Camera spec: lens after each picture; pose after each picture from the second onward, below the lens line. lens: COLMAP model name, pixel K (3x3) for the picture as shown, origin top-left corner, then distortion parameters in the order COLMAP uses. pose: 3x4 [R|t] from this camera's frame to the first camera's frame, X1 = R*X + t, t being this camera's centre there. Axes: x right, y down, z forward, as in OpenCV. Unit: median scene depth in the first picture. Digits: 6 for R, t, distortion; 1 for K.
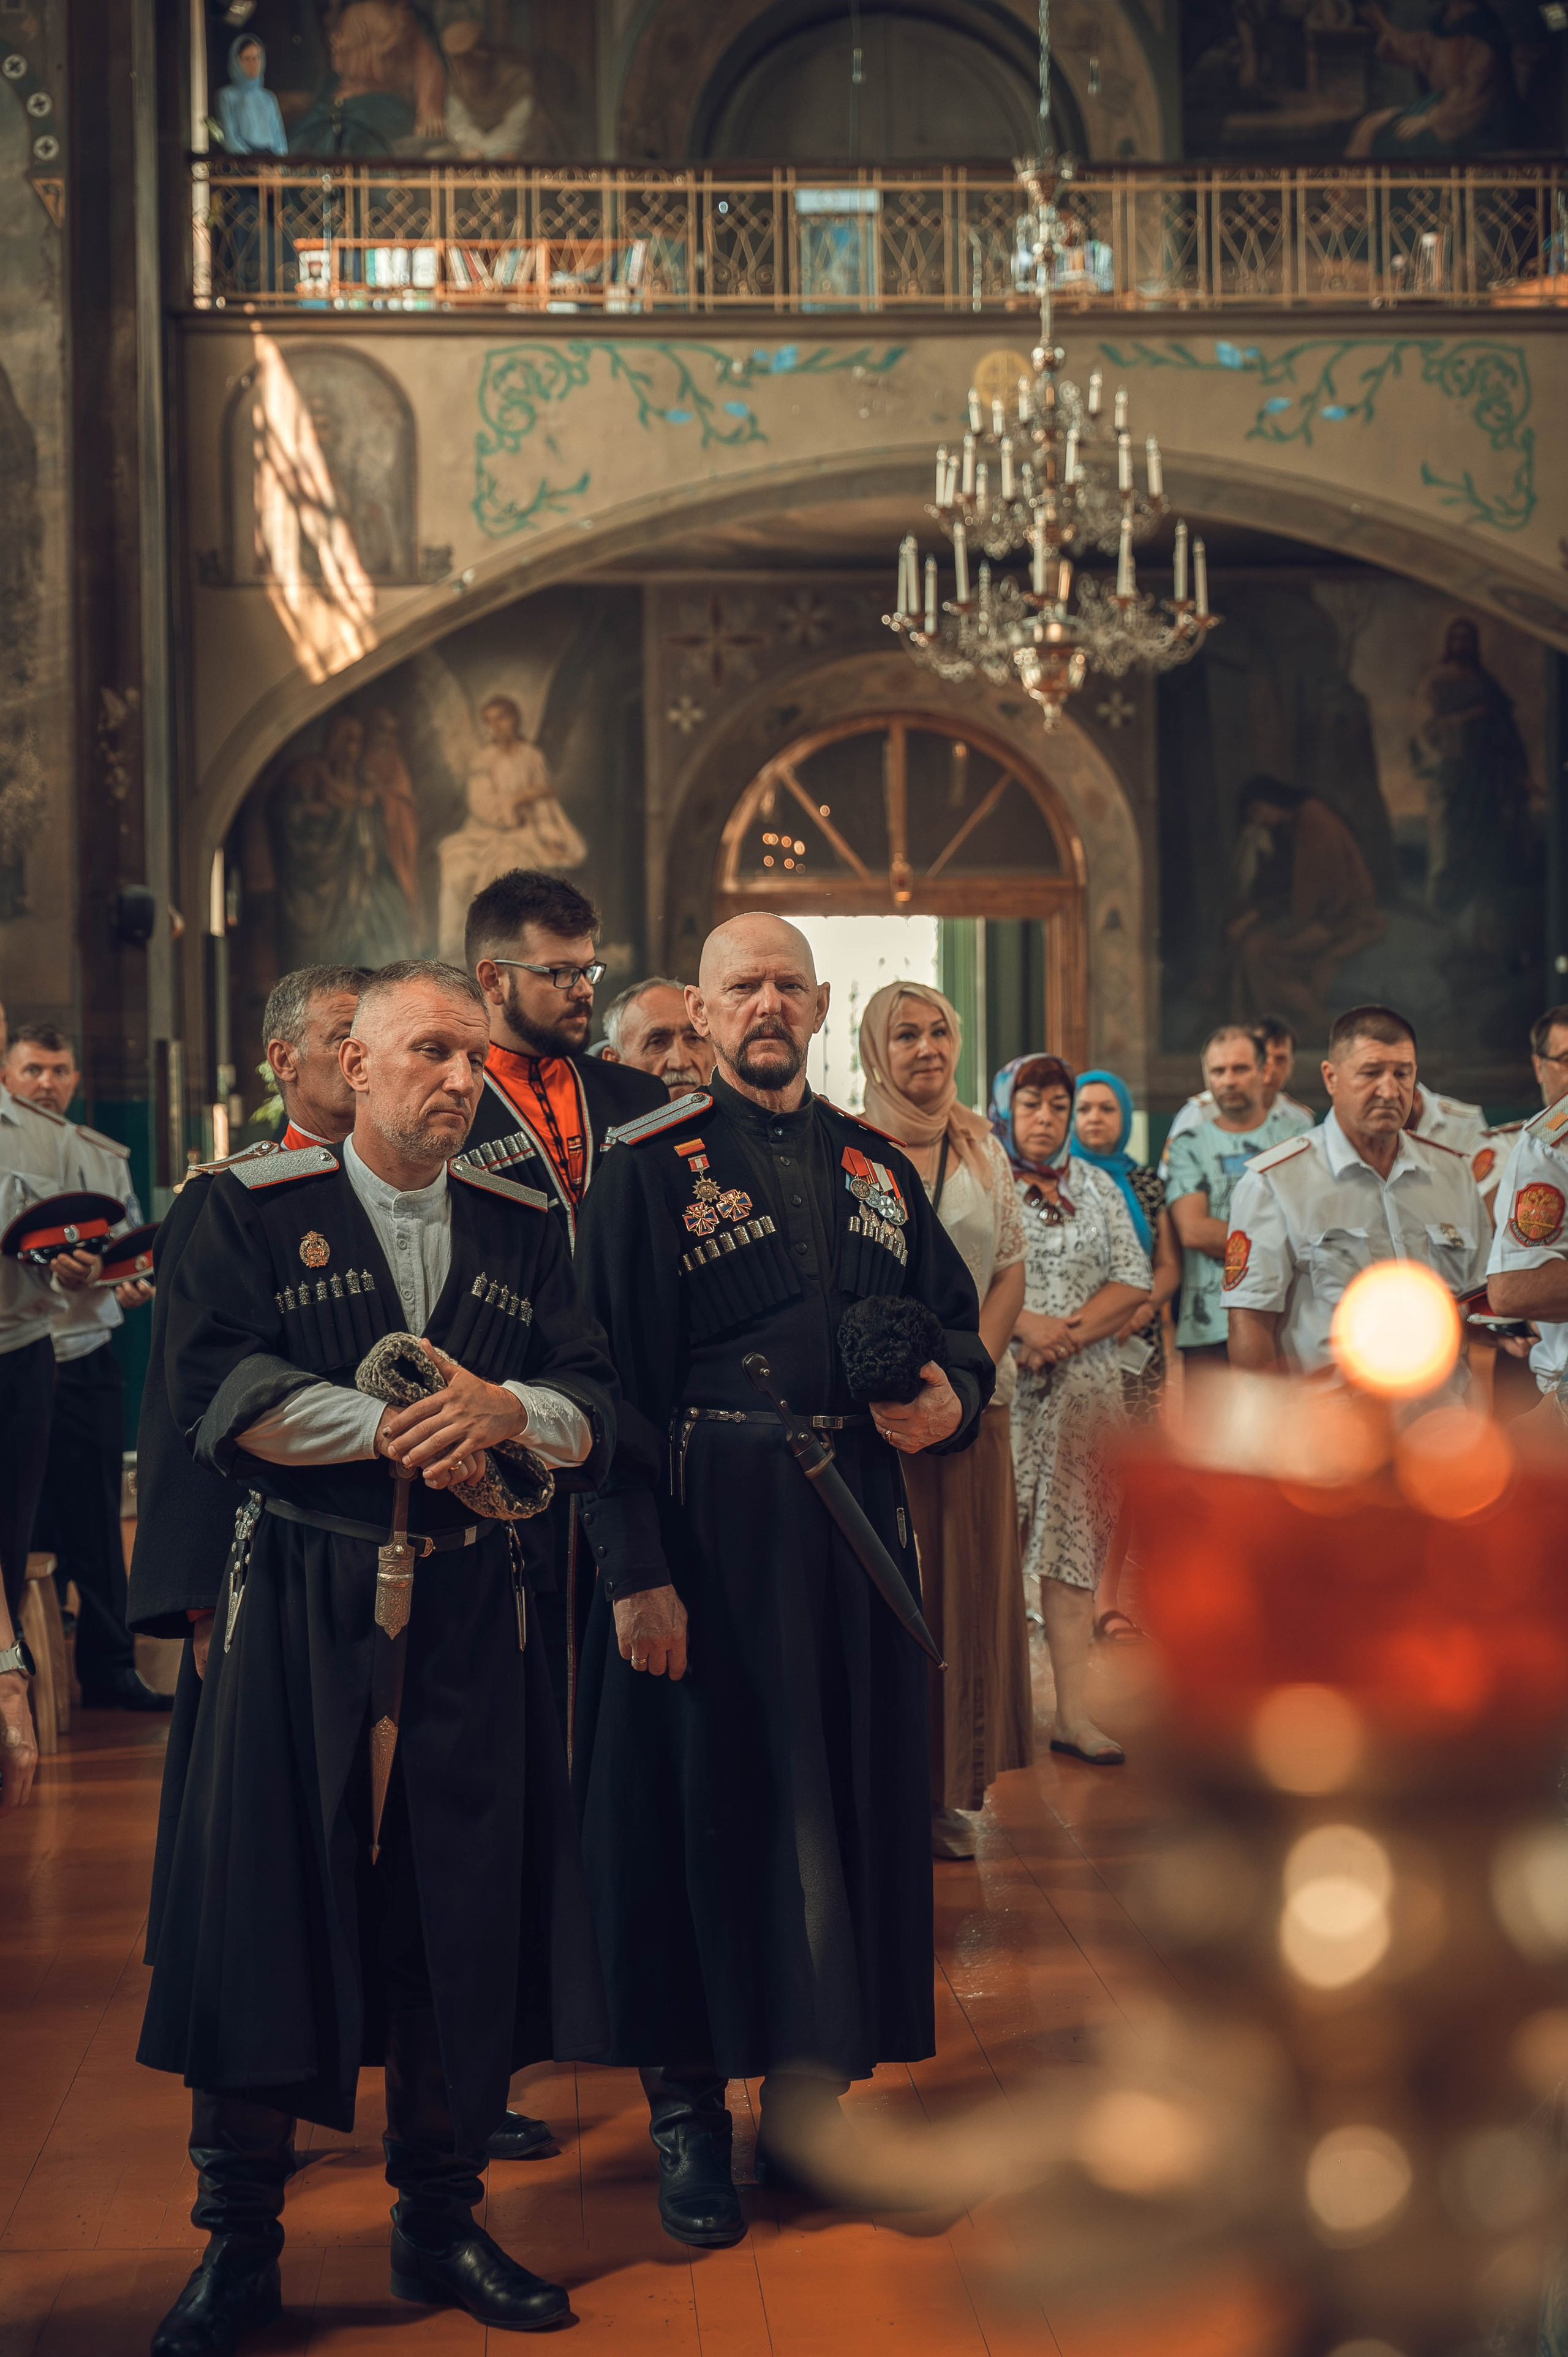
lens RADIAL K [[3733.8, 0, 843.3], [0, 3733.8, 1179.1], [0, 0, 1]] dist [0.012476, 0.039493]
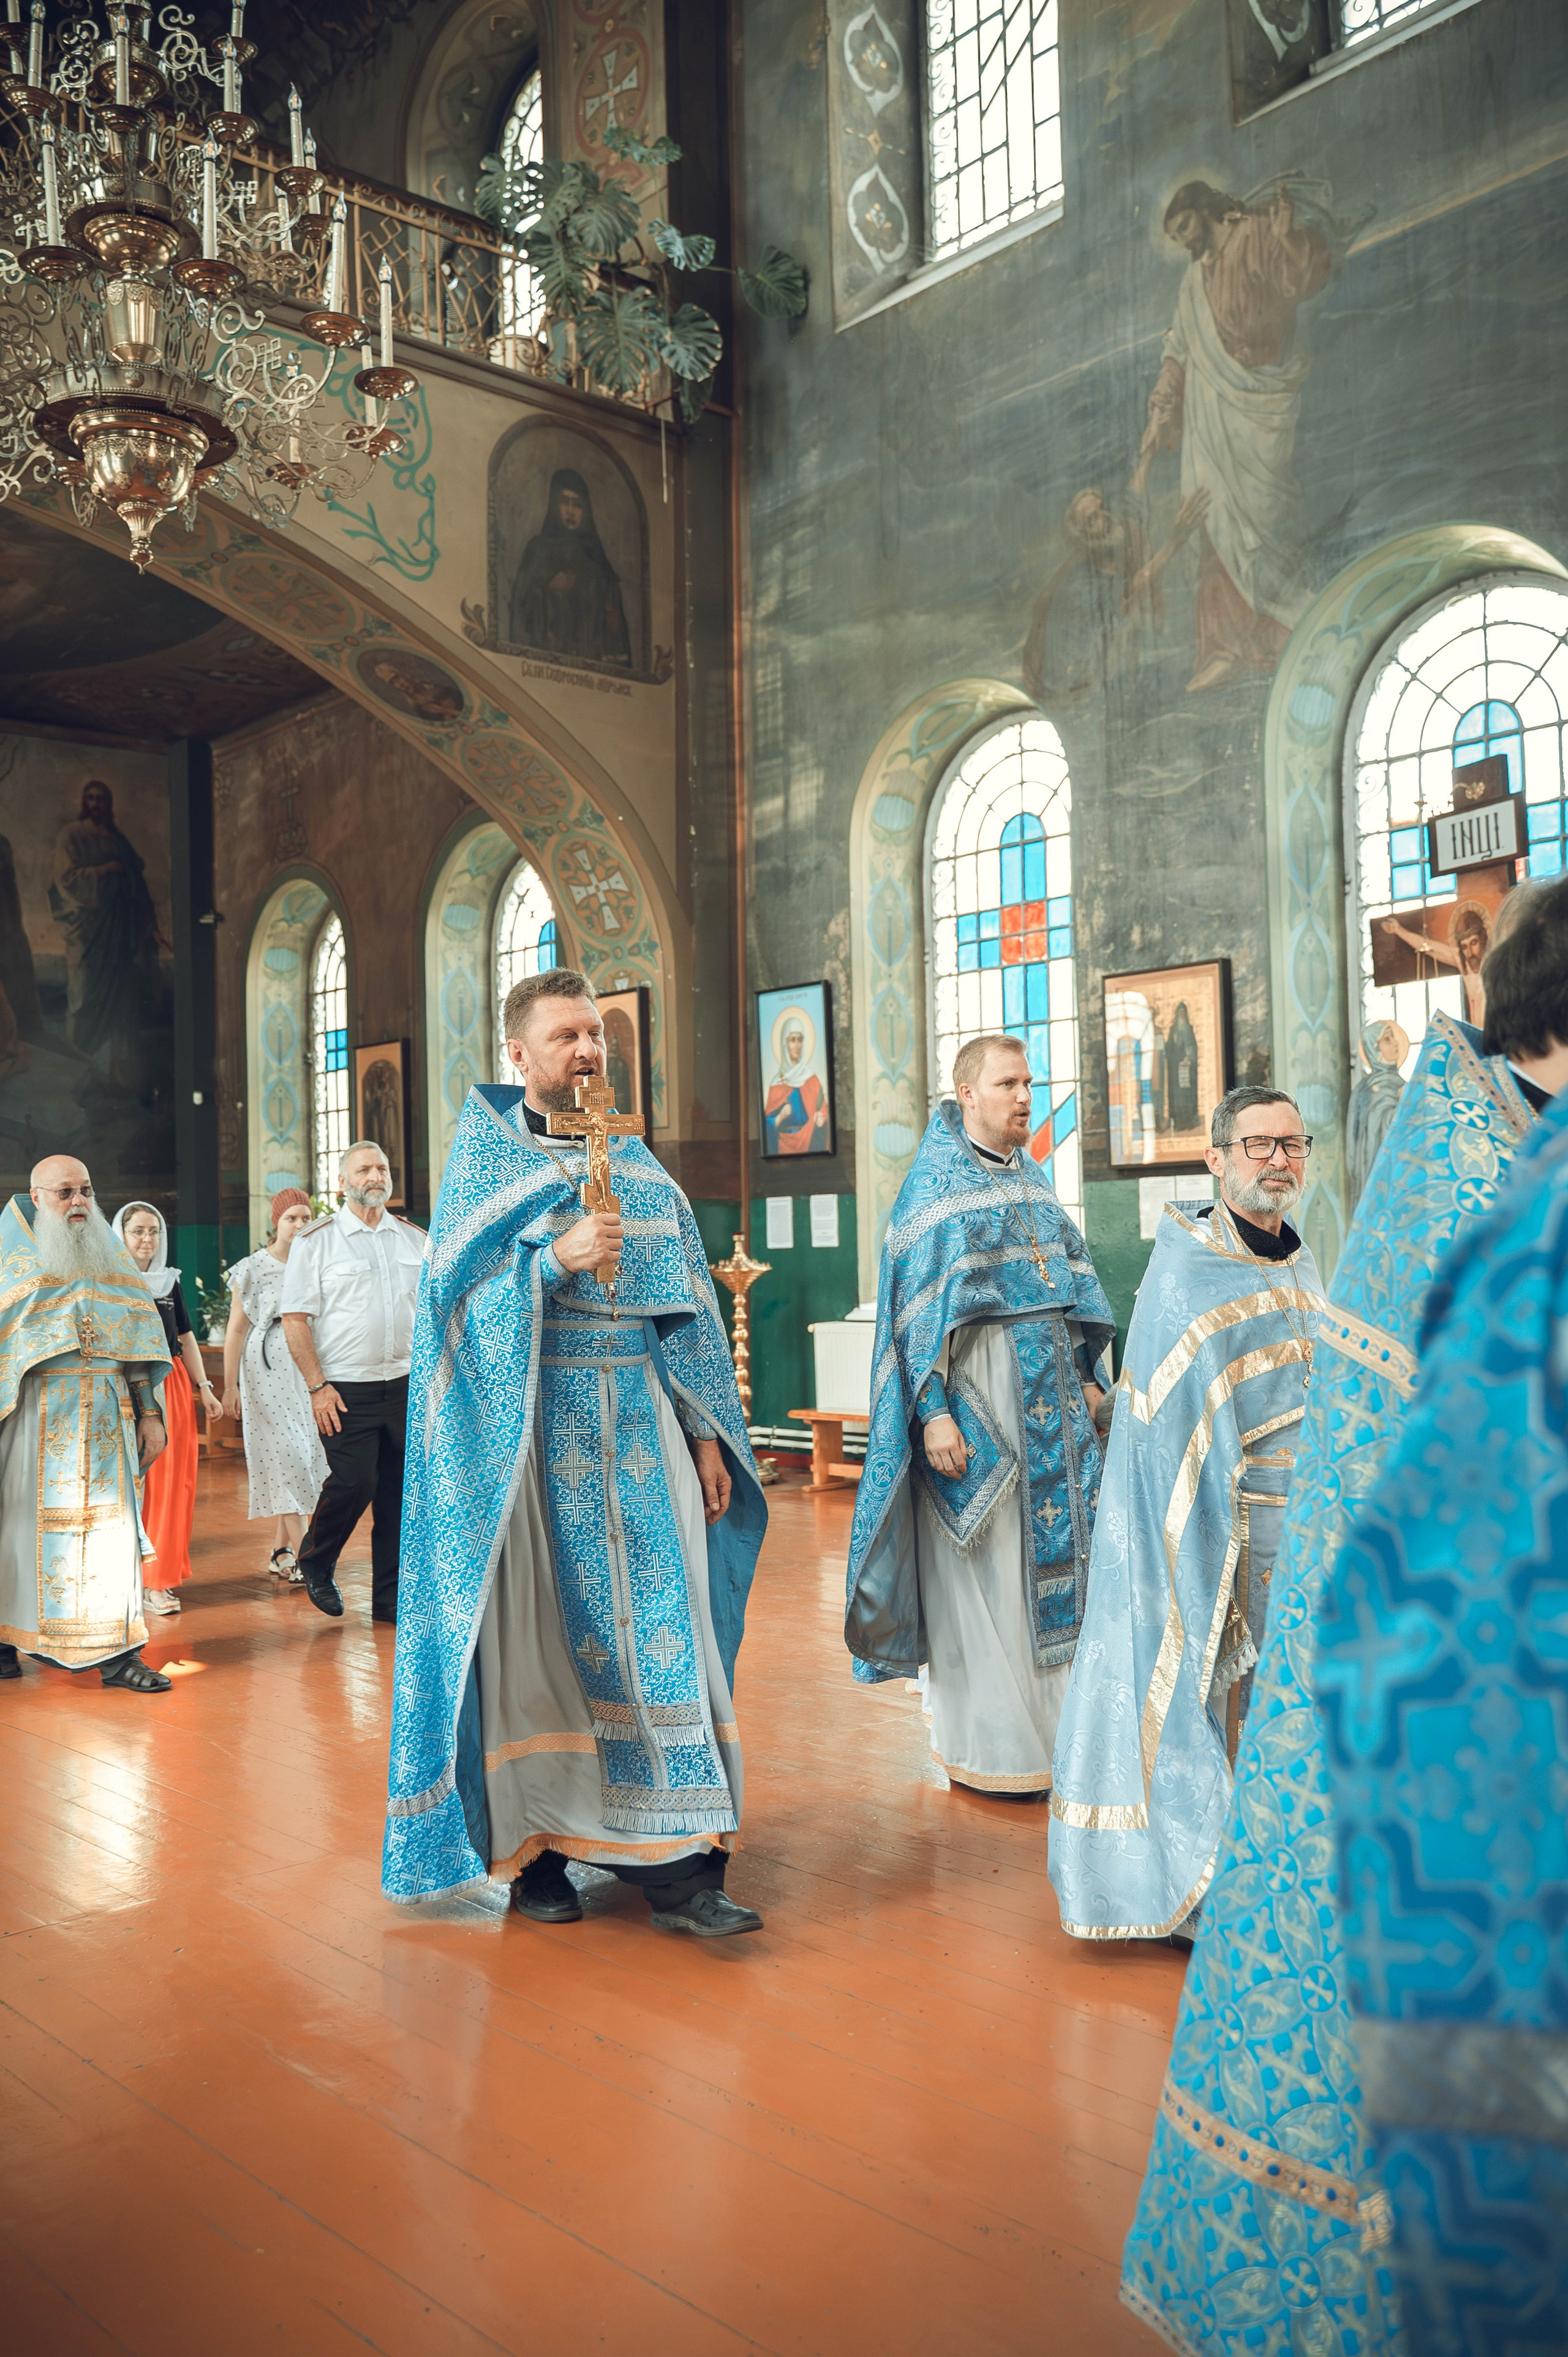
lens RADIAL K [[1959.3, 0, 784.0], [0, 1959.3, 1178.5], [0, 0, 1]] dist [0.010368, -0.007587]
pose [[0.775749, 0.009114, 0.630976, -0.039874], [0.025377, 0.998636, -0.045624, -0.002730], [-0.630531, 0.051405, 0.774460, 0.442645]]
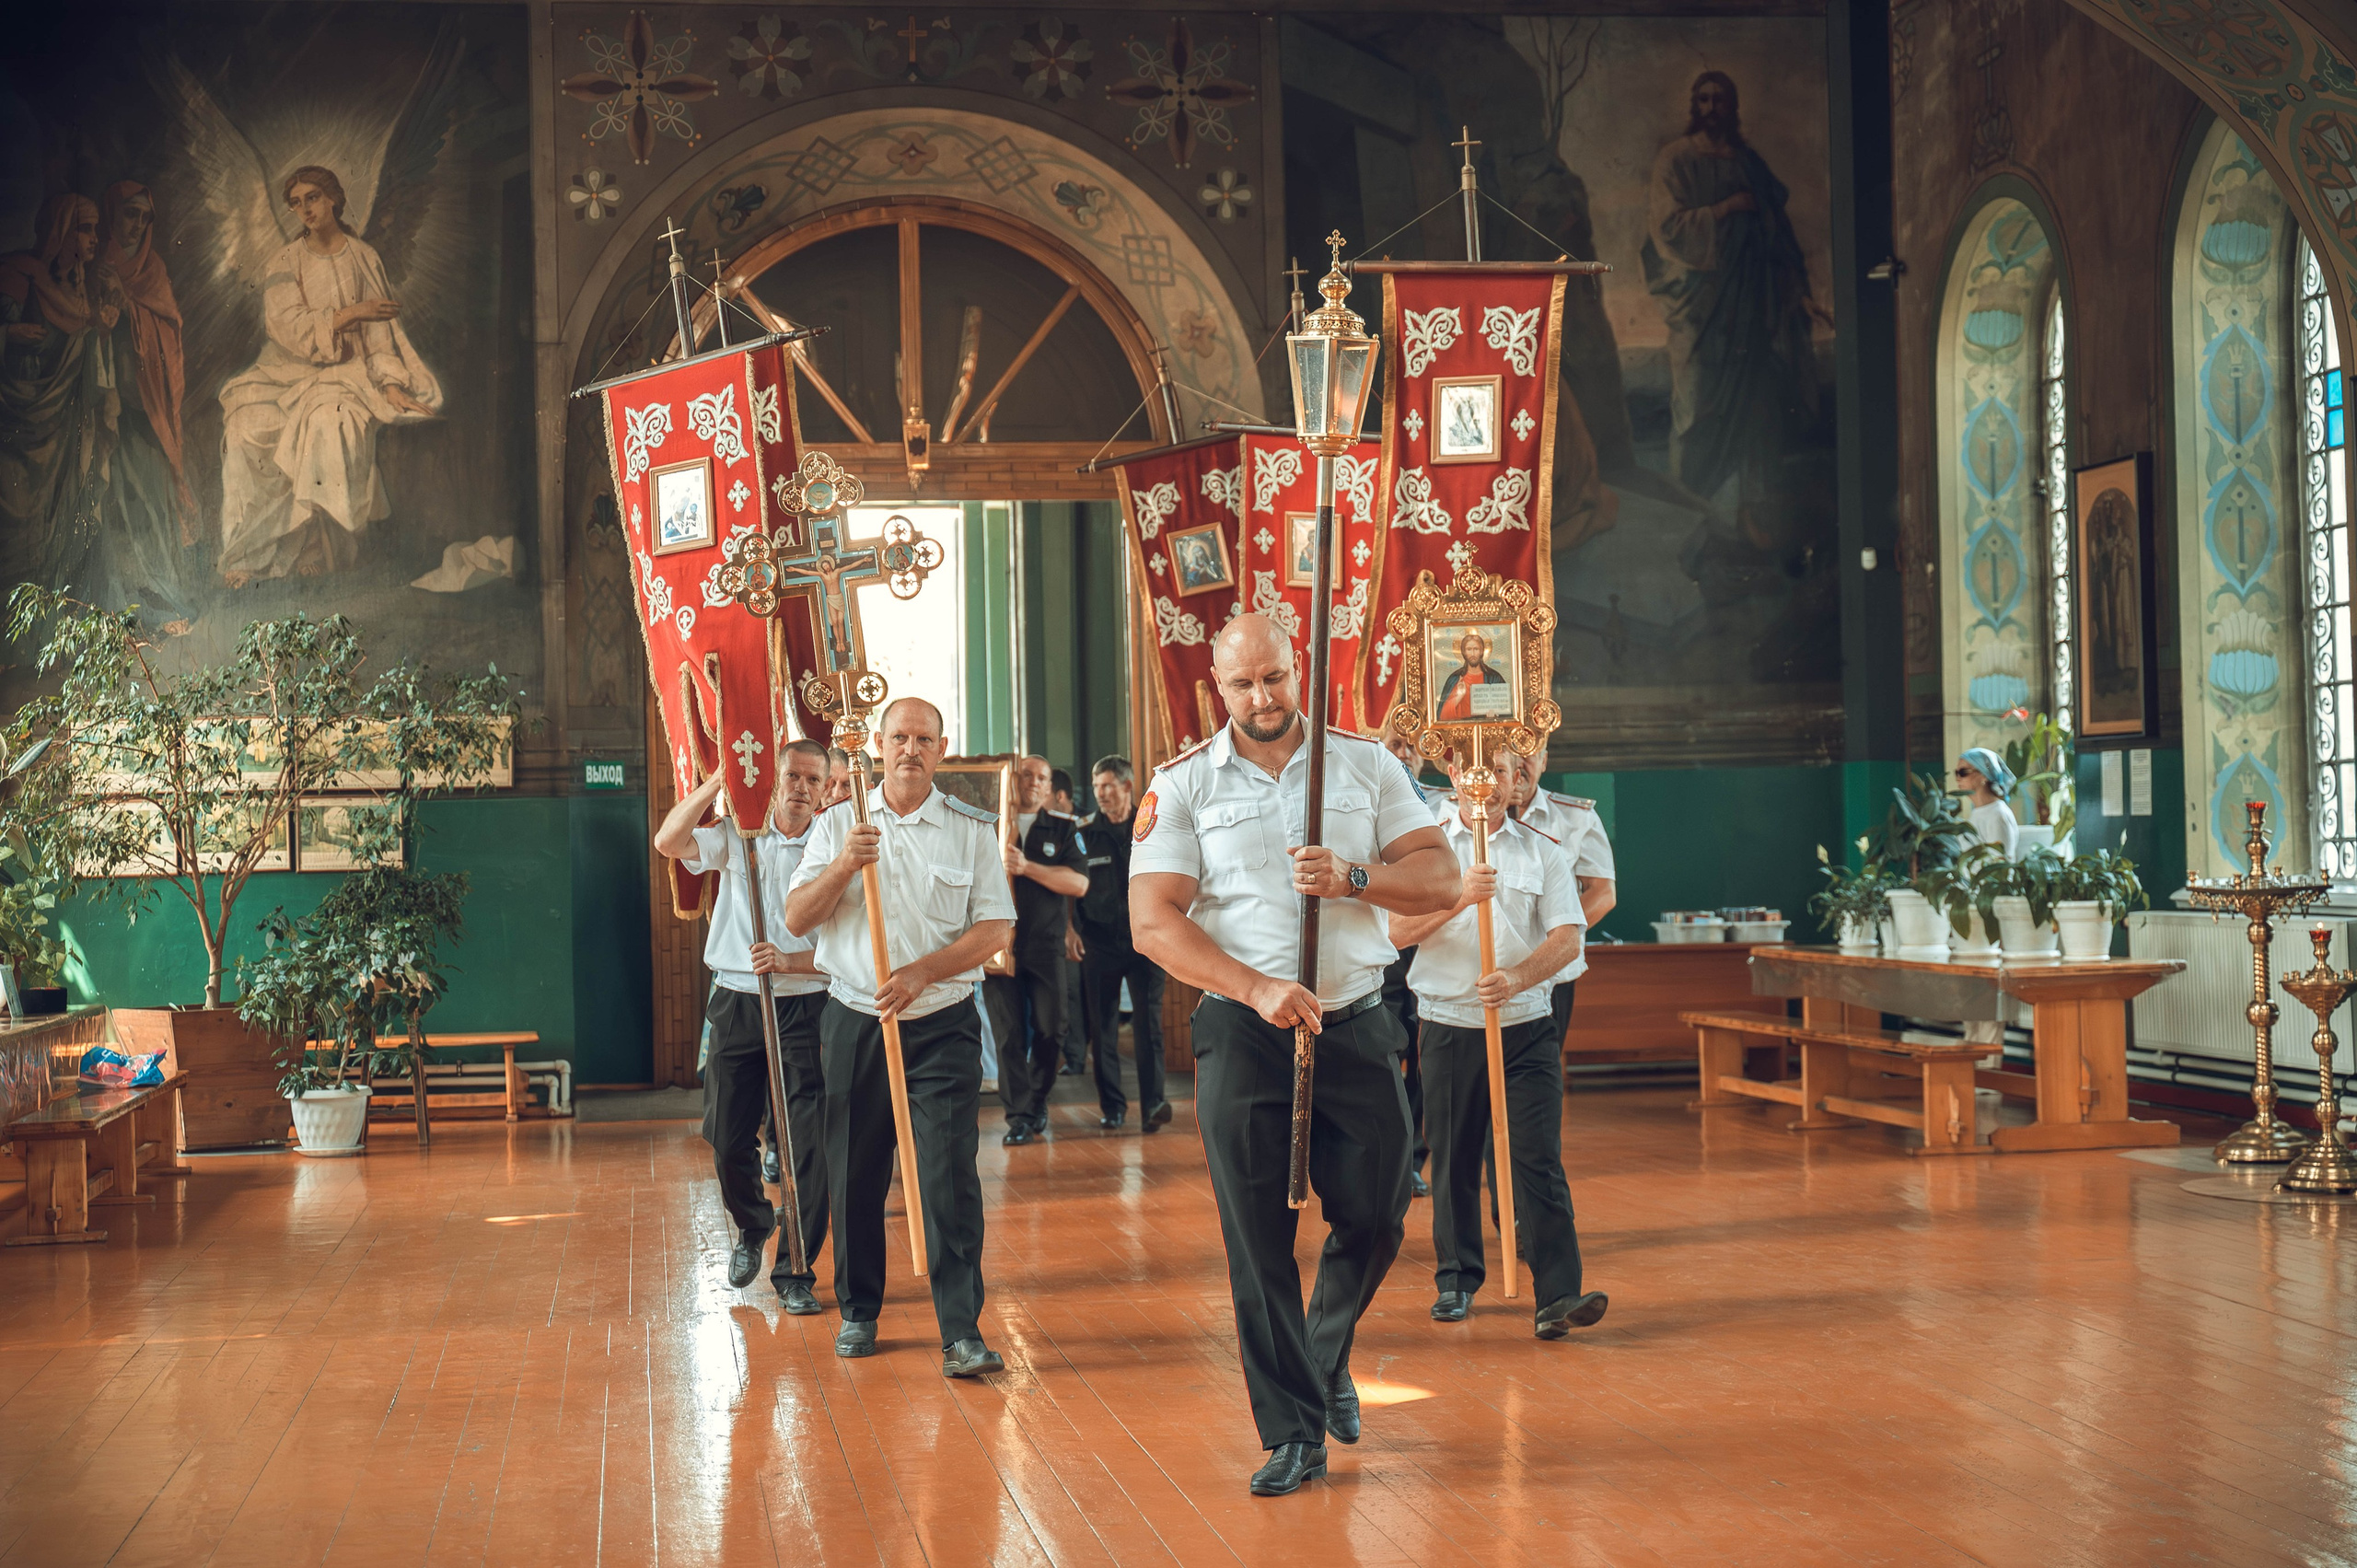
lens RADIAL K [[3398.5, 0, 1178.5], [0, 3398.5, 784.0], [0, 0, 1]] dist [0.010393, -0.047701]
pose [[0.995486, -0.011351, 0.094225, 0.003794], [0.013545, 0.999651, -0.022676, -0.002853], [-0.093935, 0.023850, 0.995293, 0.382285]]
